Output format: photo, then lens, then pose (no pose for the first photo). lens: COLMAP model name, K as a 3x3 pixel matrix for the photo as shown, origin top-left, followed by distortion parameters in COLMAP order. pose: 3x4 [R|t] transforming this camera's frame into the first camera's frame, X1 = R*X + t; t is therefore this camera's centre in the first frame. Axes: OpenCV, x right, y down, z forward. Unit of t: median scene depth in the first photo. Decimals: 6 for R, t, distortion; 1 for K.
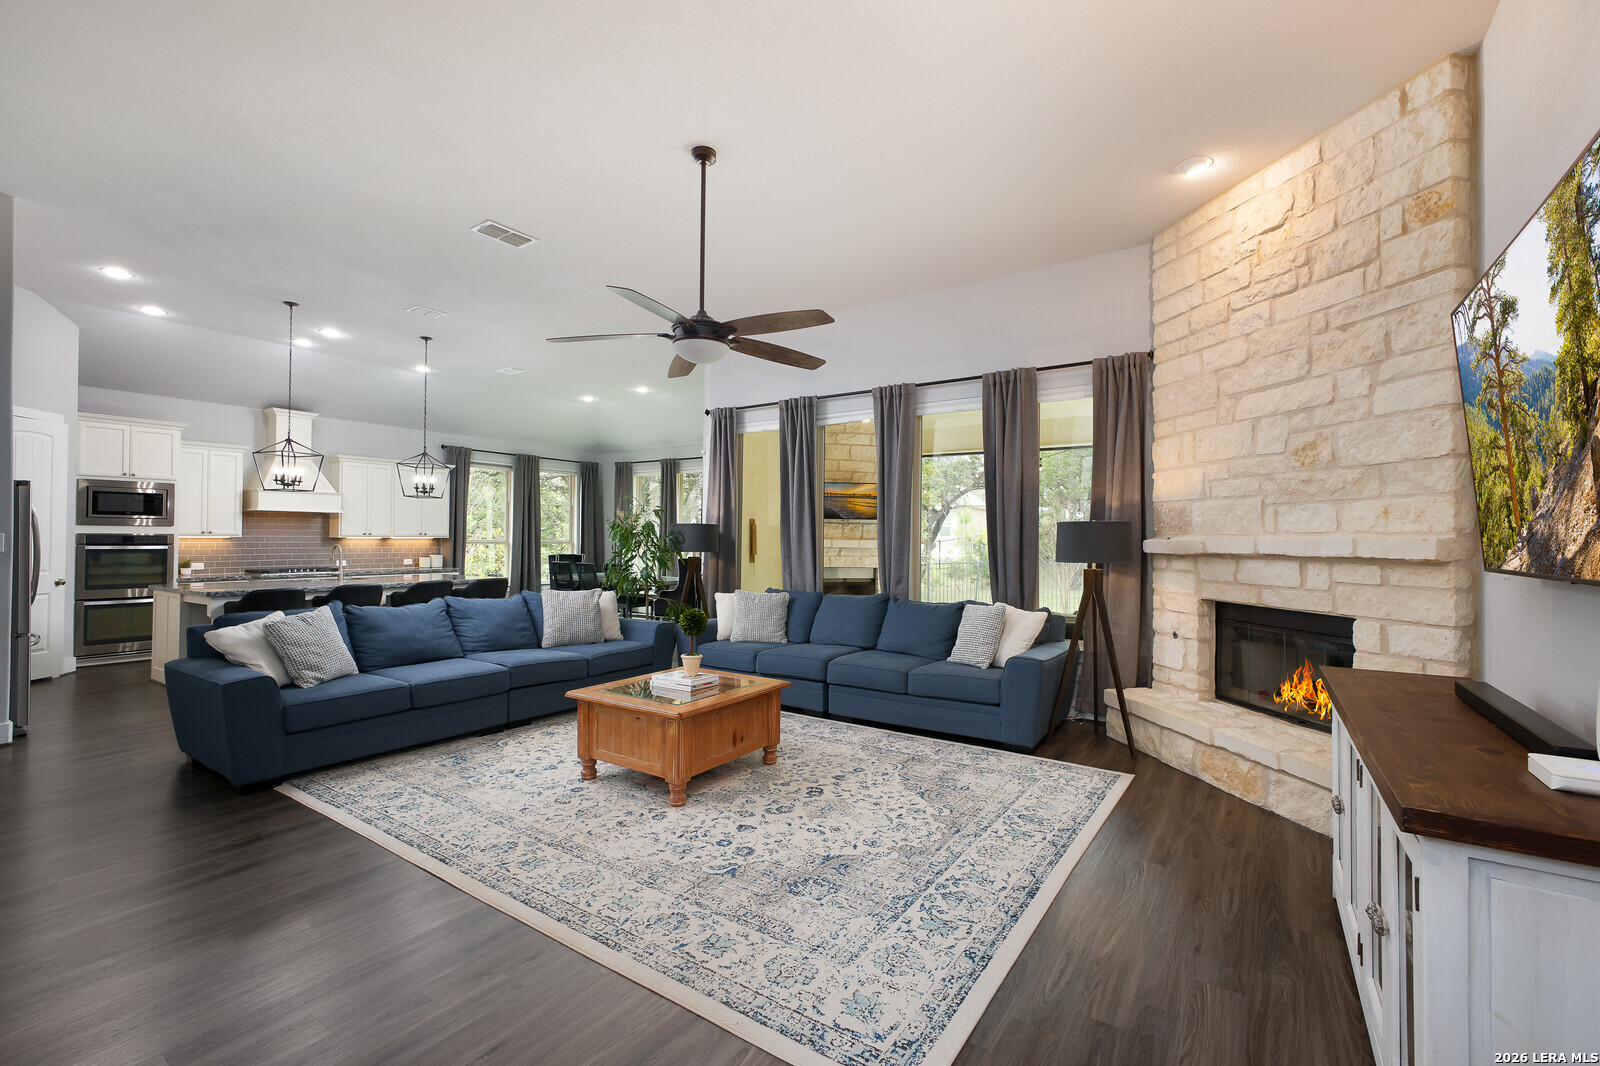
lens RADIAL K [[689.0, 0, 800.0], [0, 689.0, 533.0], [0, 0, 1]] dist [0.000246, -0.000004]
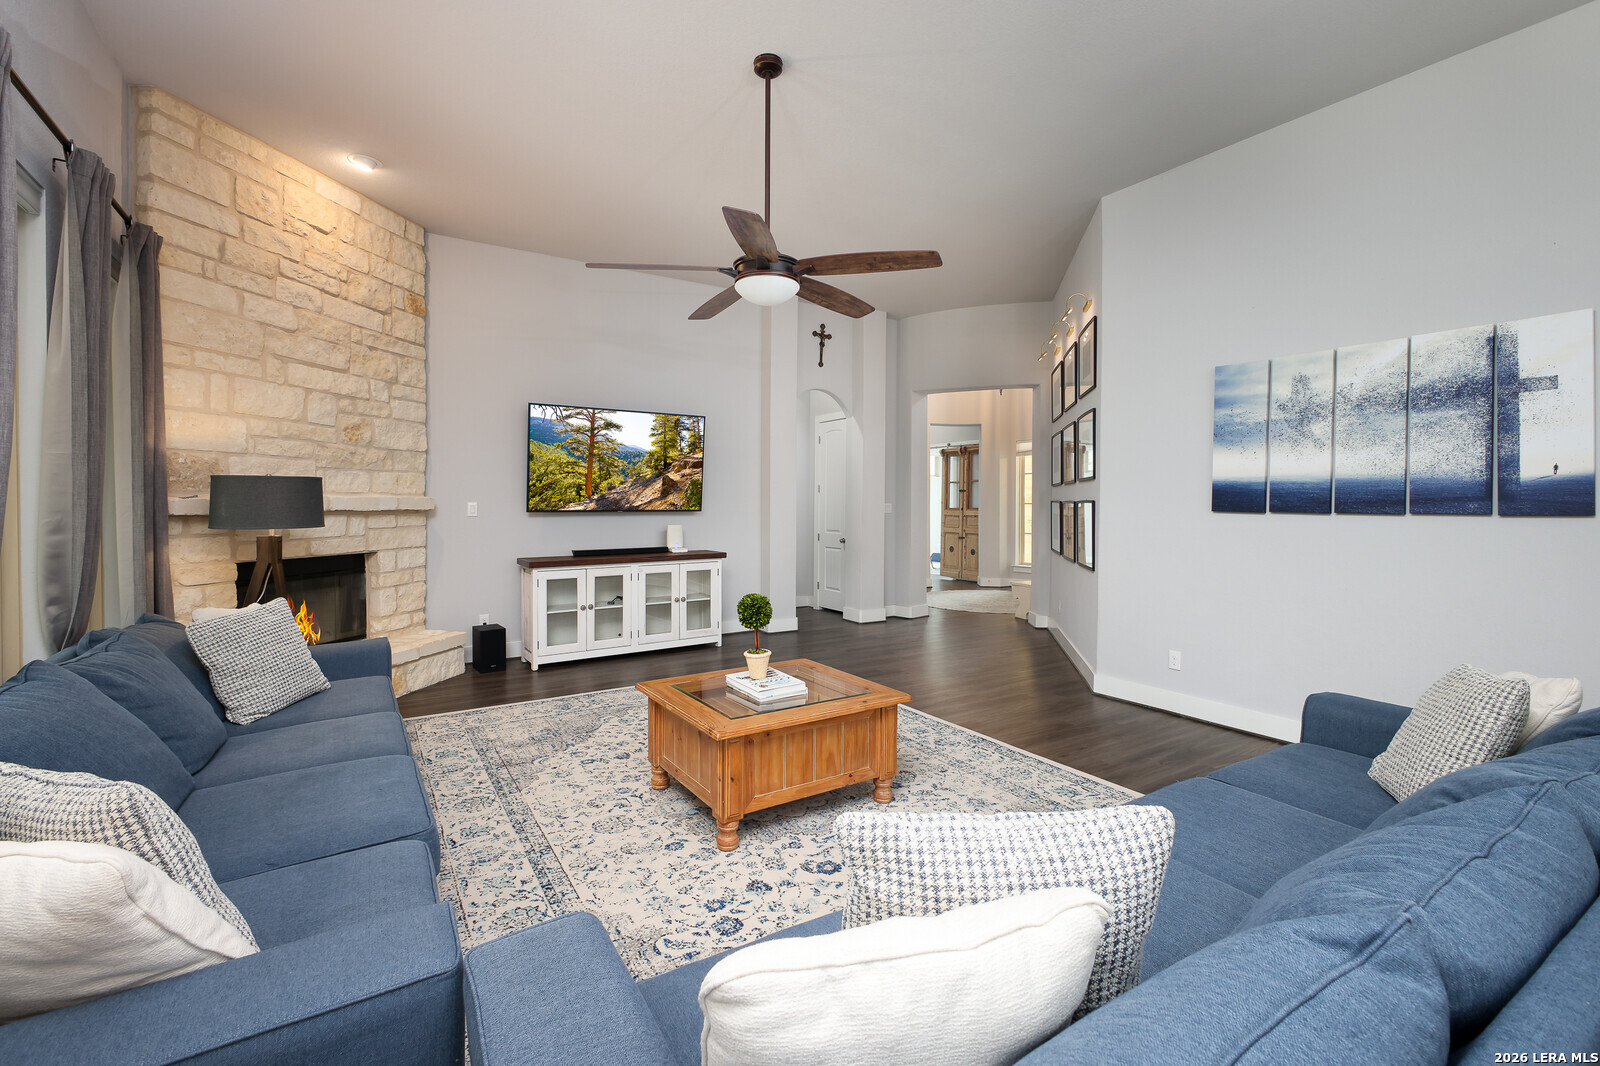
lens RADIAL K [[689.0, 0, 800.0], [0, 689.0, 533.0], [0, 0, 1]] dist [0.000246, -0.000004]
pose [[-0.919856, -0.026282, 0.391375, -0.540010], [-0.011087, 0.999096, 0.041035, 0.012016], [-0.392100, 0.033407, -0.919316, 1.819678]]
